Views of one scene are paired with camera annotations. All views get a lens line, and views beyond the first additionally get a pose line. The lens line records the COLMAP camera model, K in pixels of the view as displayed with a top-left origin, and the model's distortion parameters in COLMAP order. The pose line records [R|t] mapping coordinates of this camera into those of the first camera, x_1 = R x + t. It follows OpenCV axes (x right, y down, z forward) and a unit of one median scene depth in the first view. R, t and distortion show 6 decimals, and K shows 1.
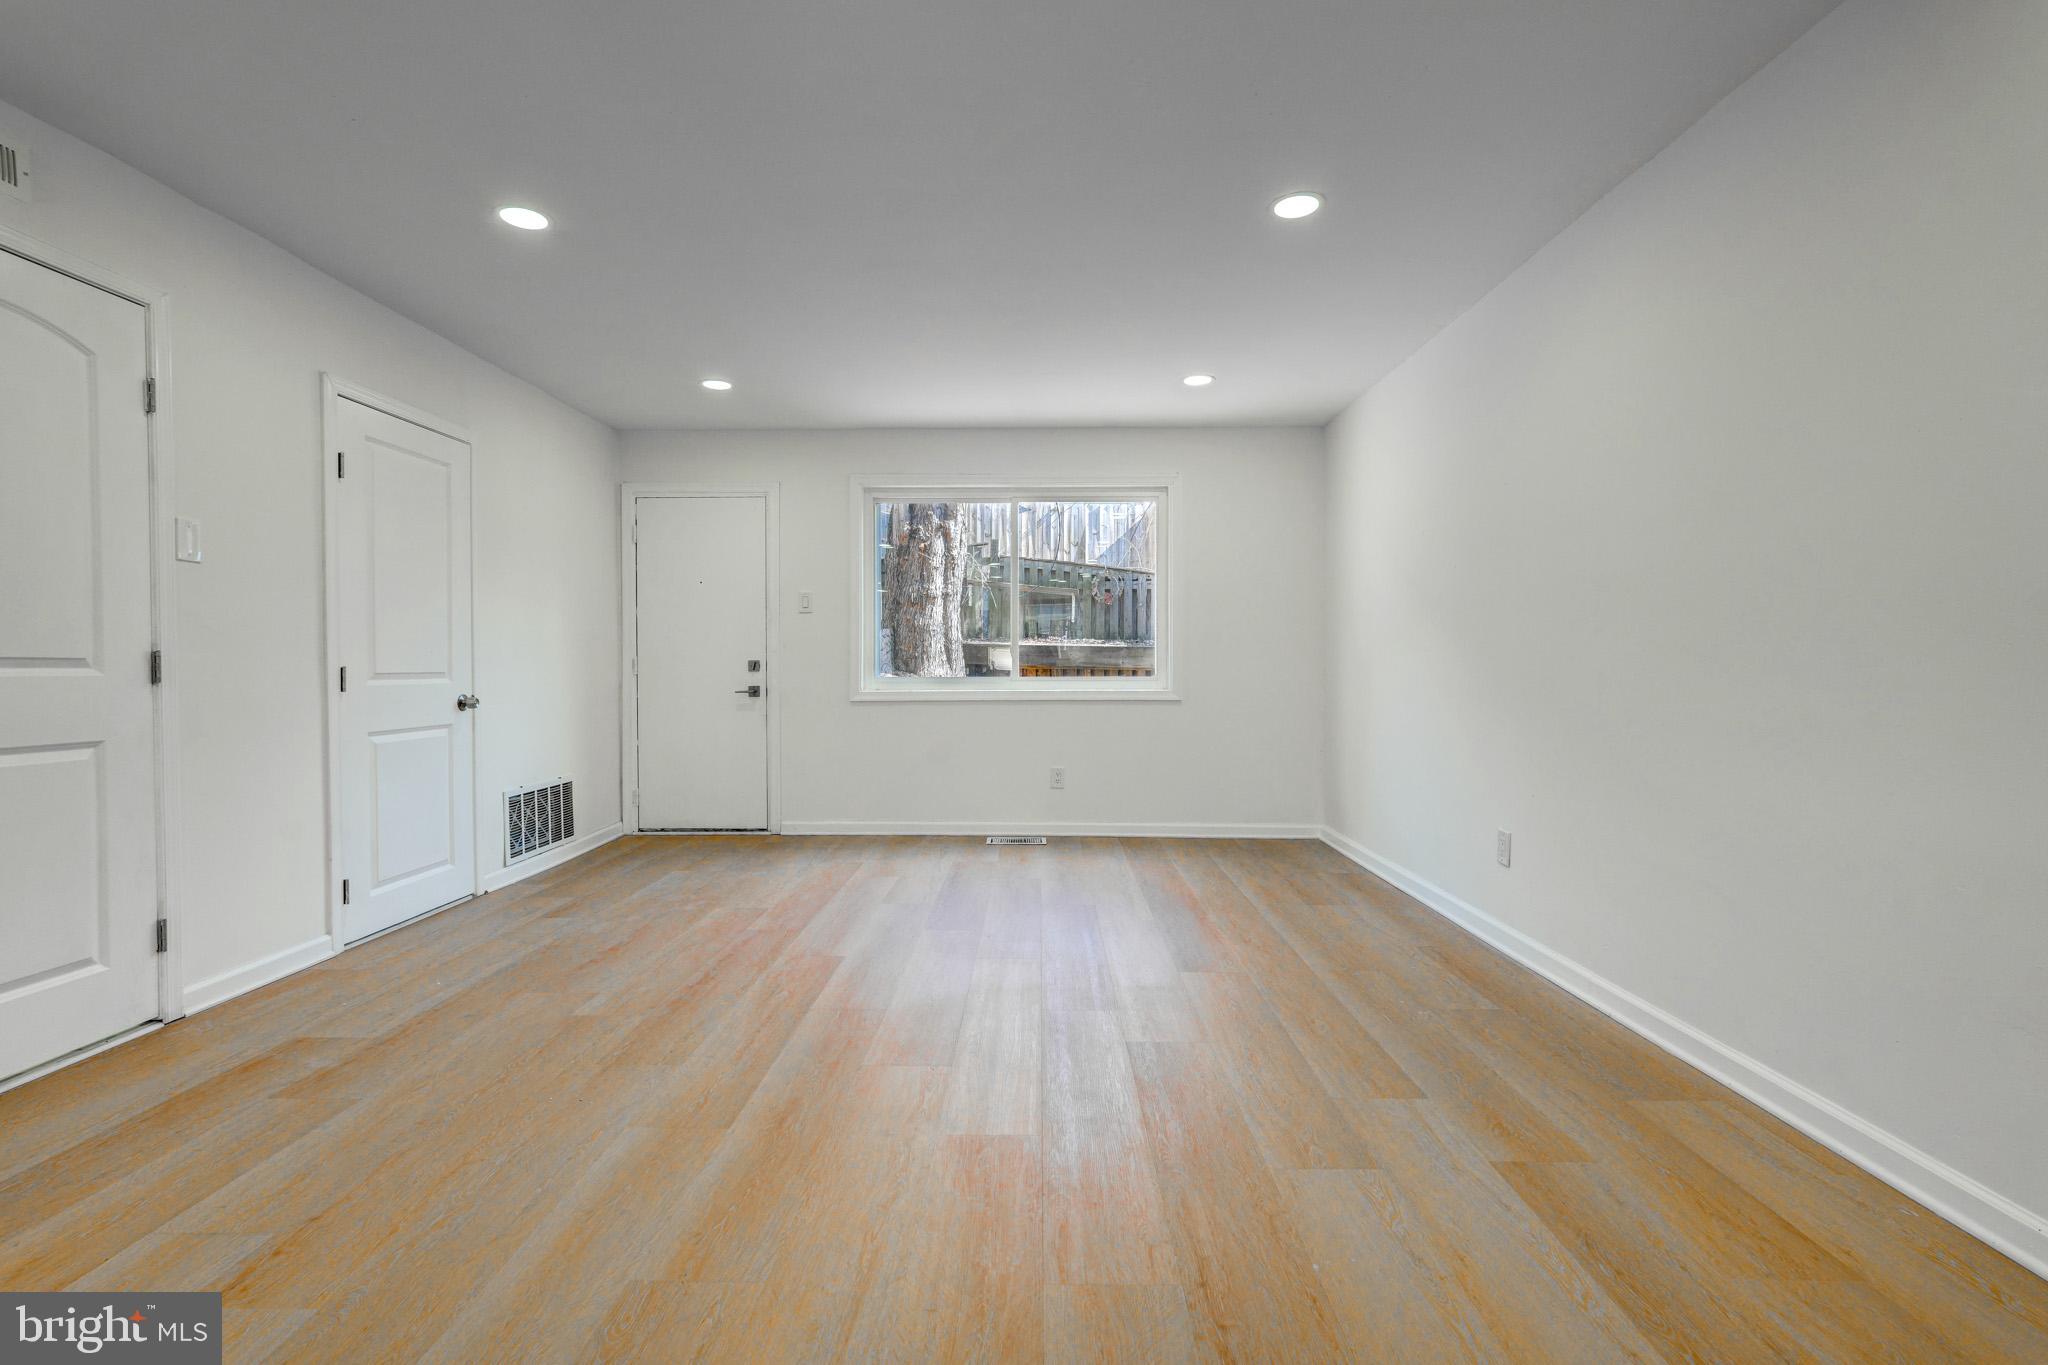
lens RADIAL K [[929.4, 0, 1024.0], [0, 929.4, 682.5], [0, 0, 1]] dist [-0.010695, 0.012158]
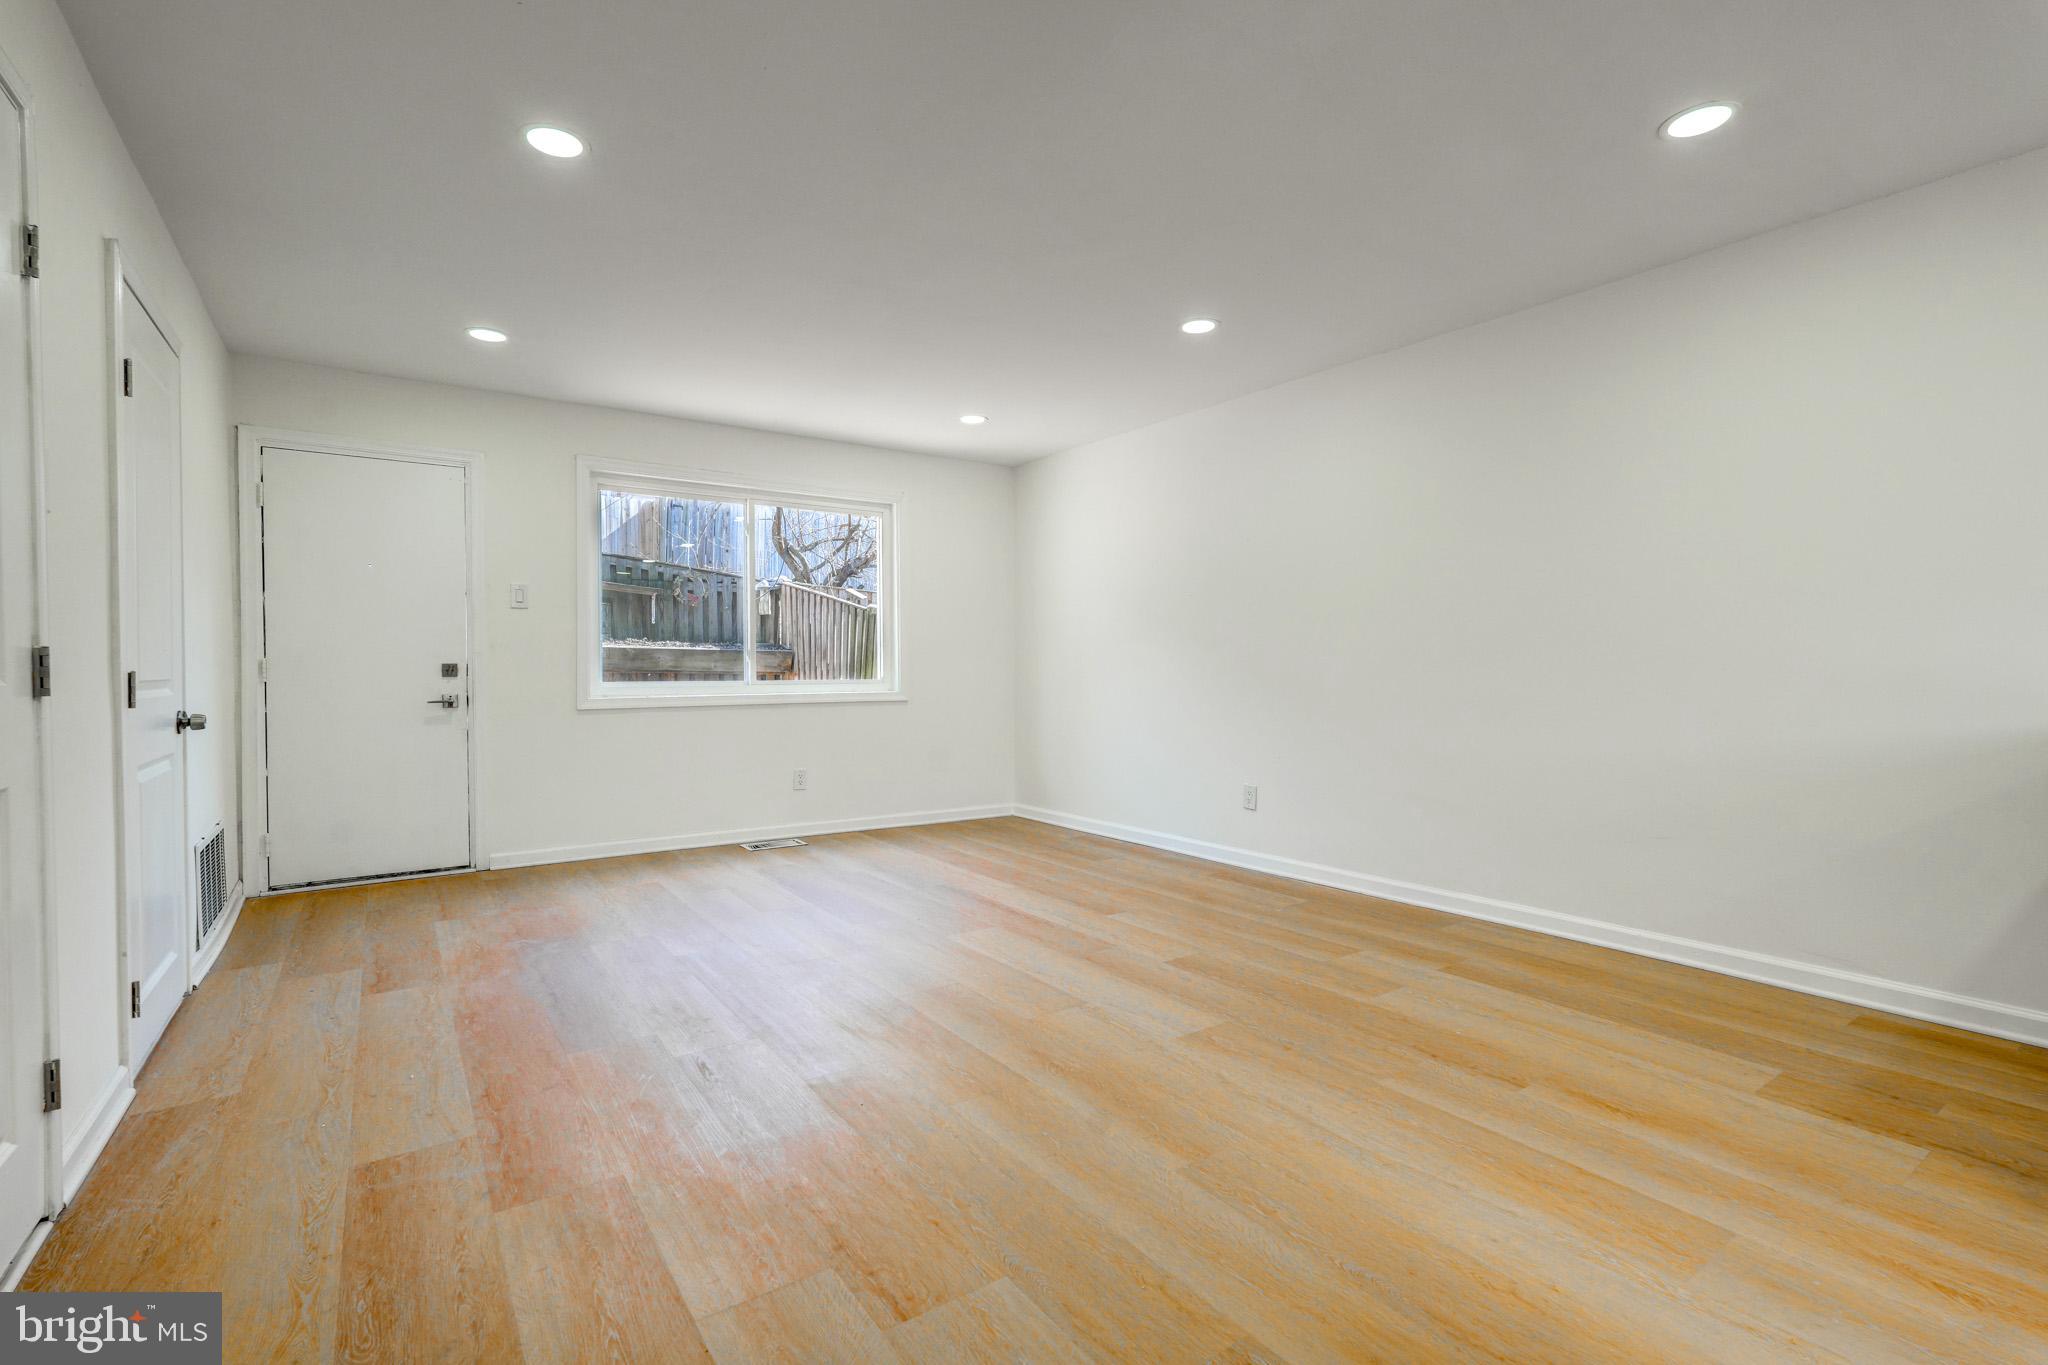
lens RADIAL K [[921.1, 0, 1027.9], [0, 921.1, 683.2], [0, 0, 1]] dist [-0.016861, 0.008429]
pose [[0.809267, -0.010135, 0.587353, -0.374938], [0.011936, 0.999928, 0.000809, -0.000669], [-0.587319, 0.006356, 0.809330, 0.039306]]
